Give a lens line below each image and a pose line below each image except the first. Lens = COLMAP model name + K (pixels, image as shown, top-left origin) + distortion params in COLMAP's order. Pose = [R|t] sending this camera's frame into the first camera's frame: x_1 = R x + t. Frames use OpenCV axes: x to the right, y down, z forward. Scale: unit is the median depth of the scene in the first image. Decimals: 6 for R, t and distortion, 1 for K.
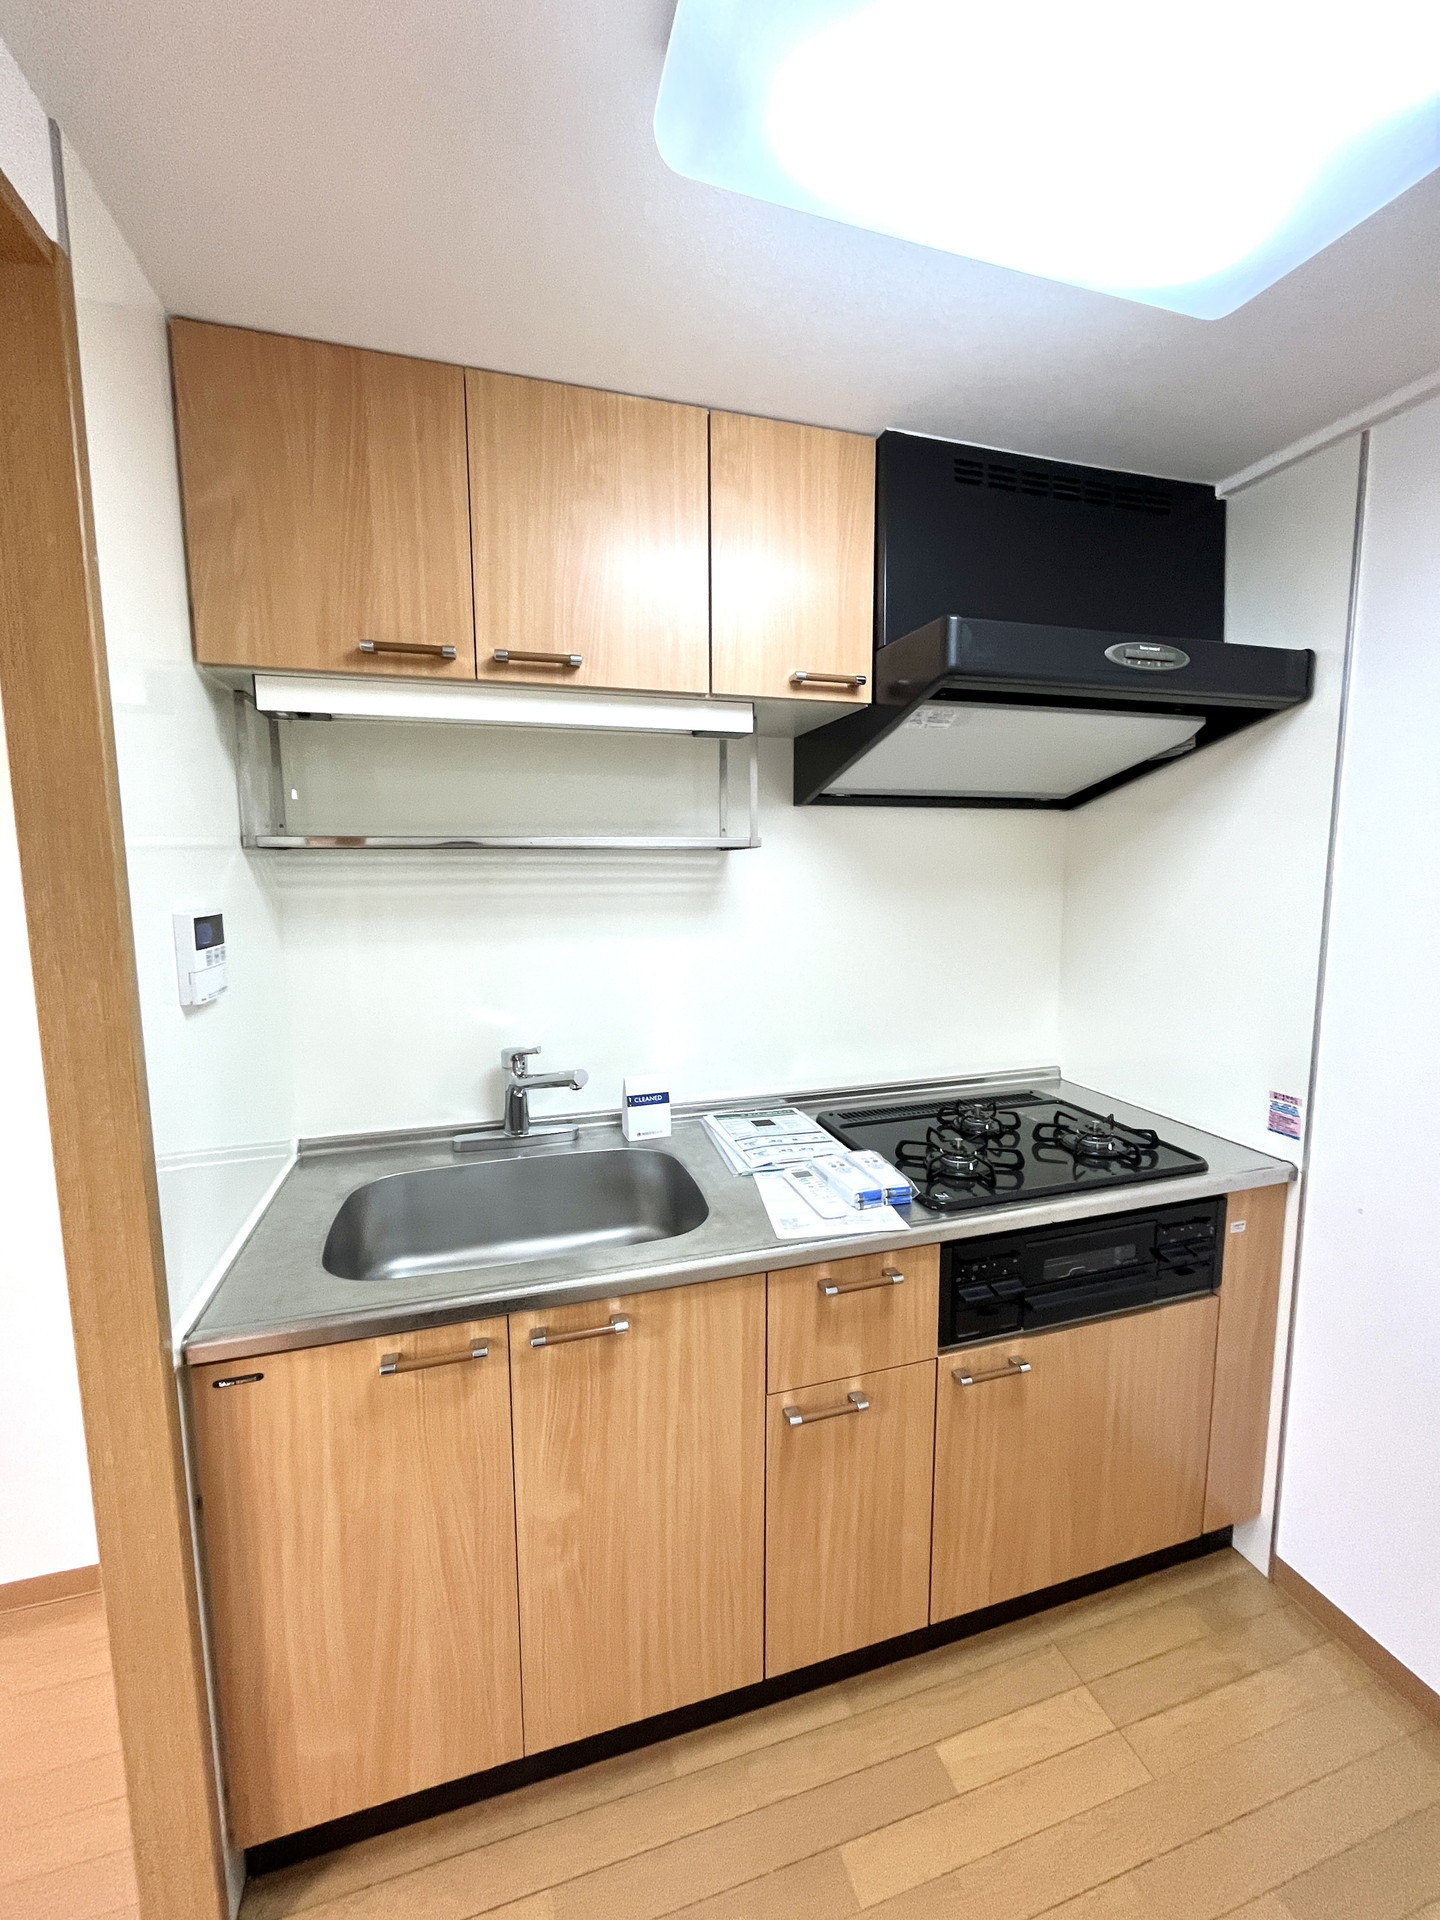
lens RADIAL K [[780.1, 0, 713.9], [0, 780.1, 958.7], [0, 0, 1]] dist [0.000598, -0.001054]
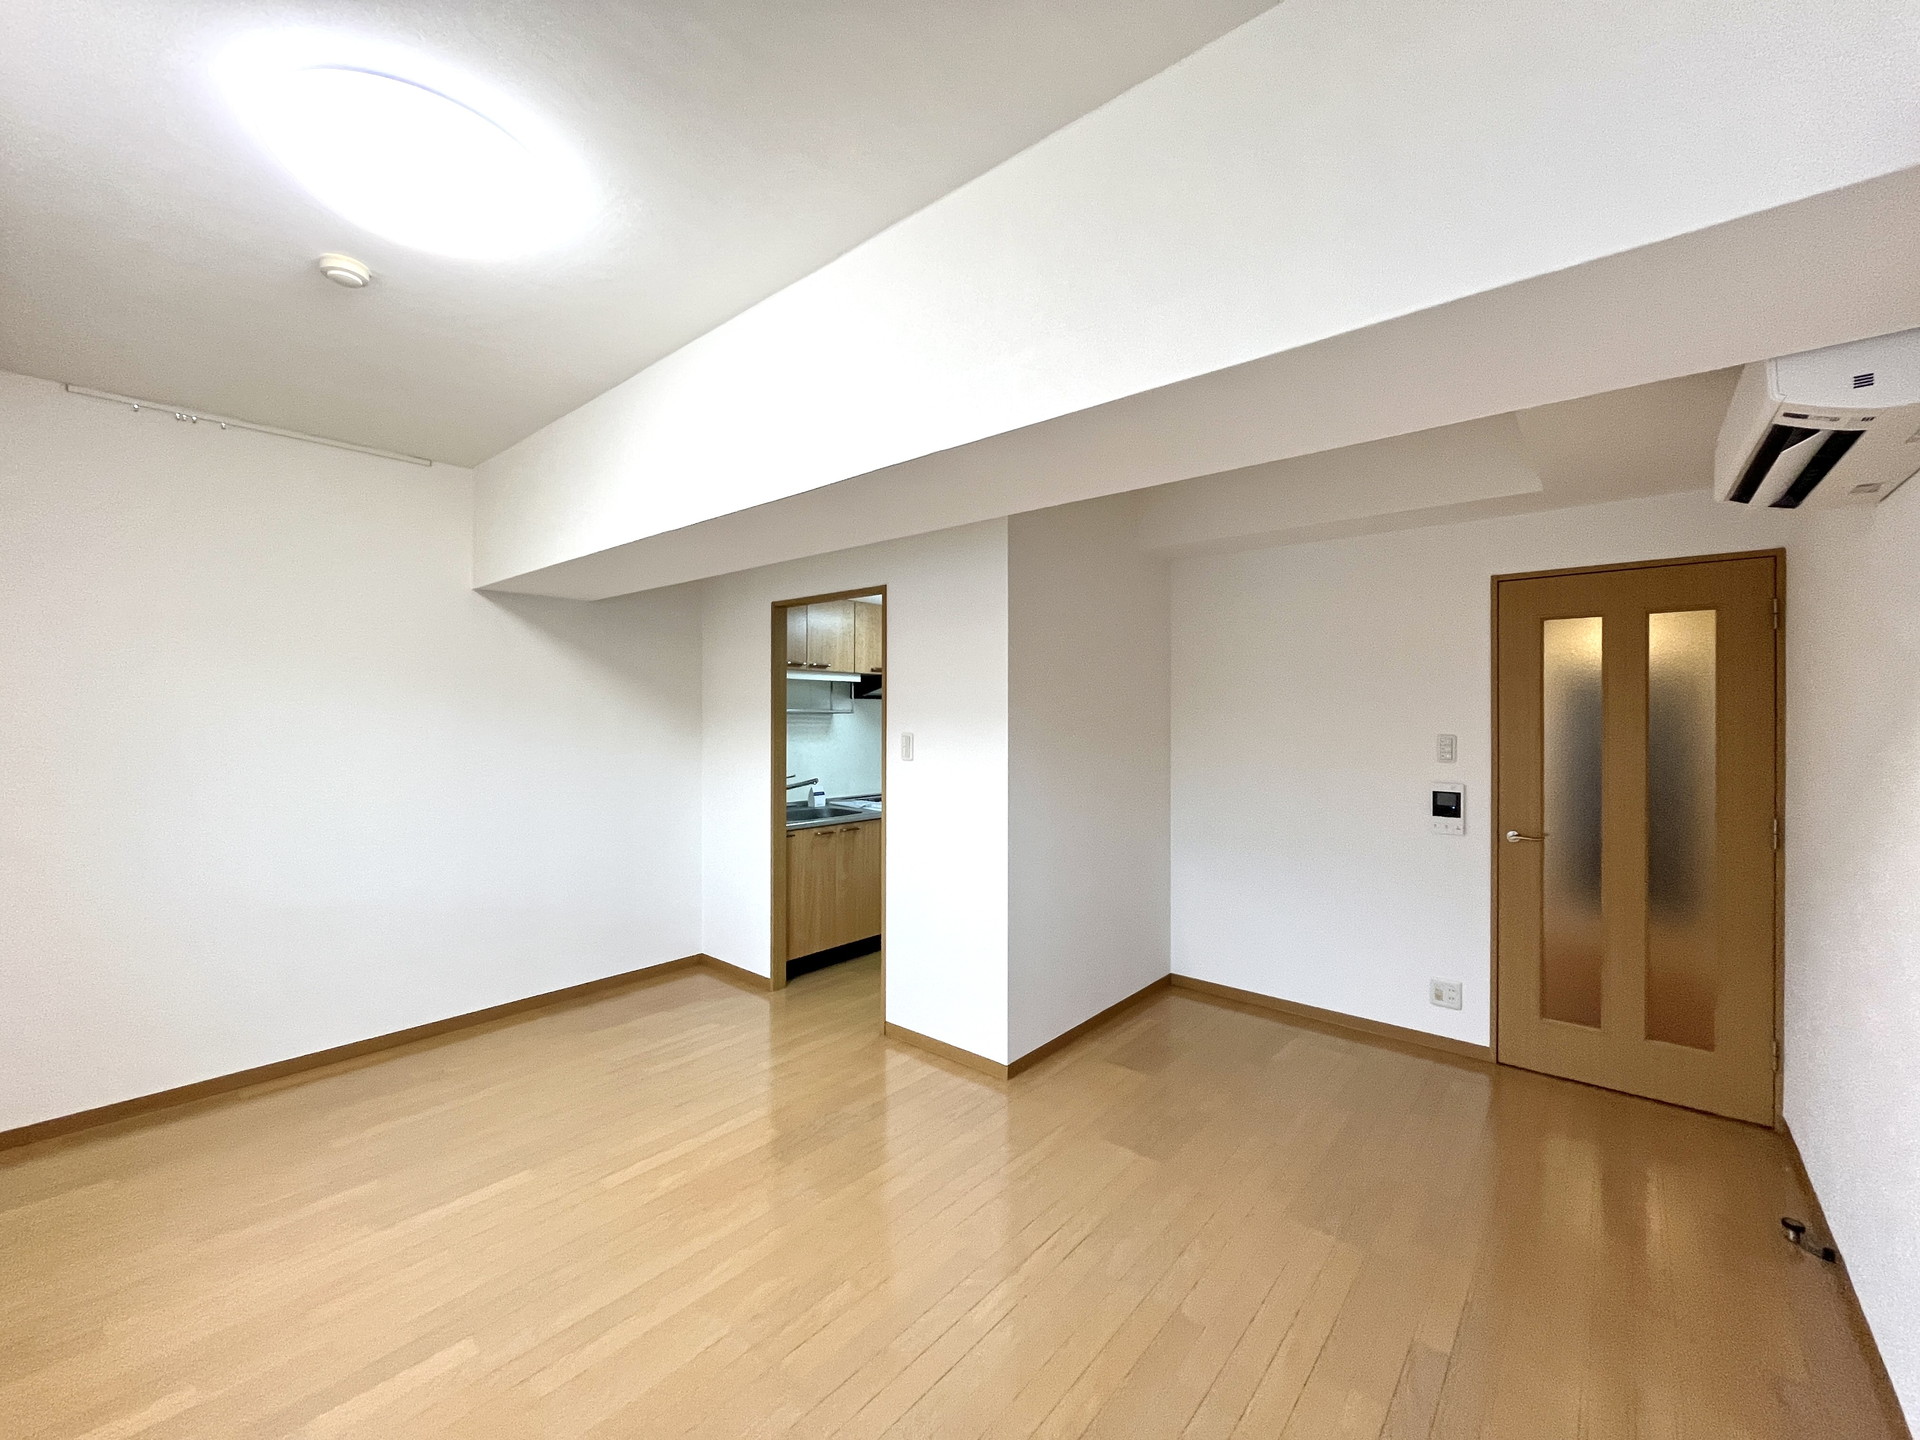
lens RADIAL K [[780.1, 0, 962.5], [0, 780.1, 719.8], [0, 0, 1]] dist [0.000598, -0.001054]
pose [[0.843753, -0.000462, 0.536731, -1.371232], [0.060776, 0.993650, -0.094686, 0.235427], [-0.533279, 0.112512, 0.838424, -2.081013]]
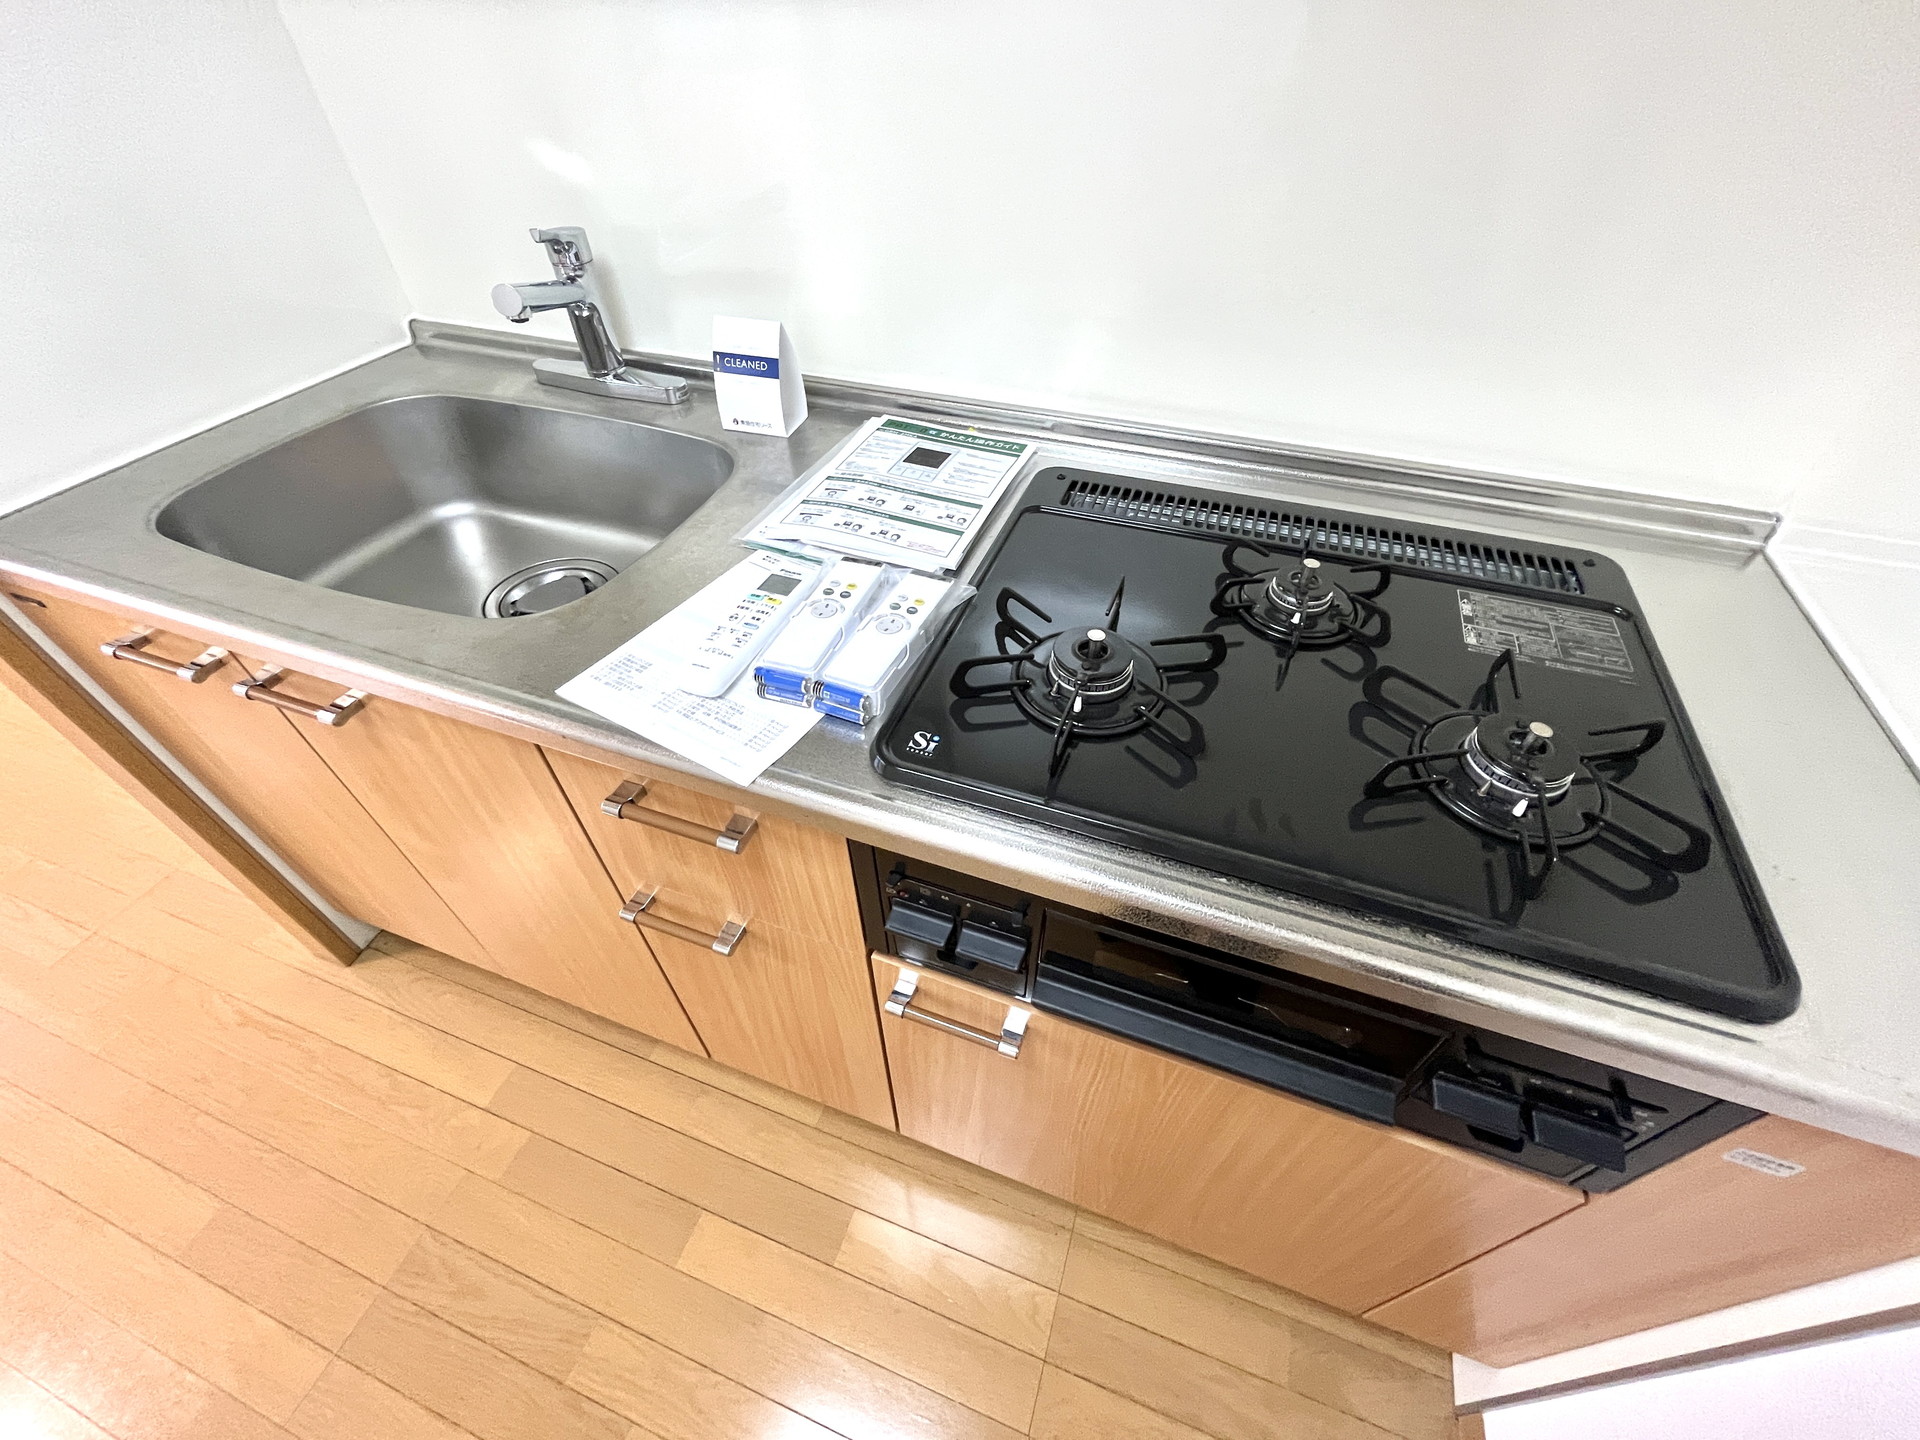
lens RADIAL K [[780.1, 0, 961.7], [0, 780.1, 725.5], [0, 0, 1]] dist [0.000598, -0.001054]
pose [[0.795566, 0.425777, -0.431032, 0.439967], [-0.064968, 0.767280, 0.638013, 0.005179], [0.602374, -0.479578, 0.638084, 0.636597]]
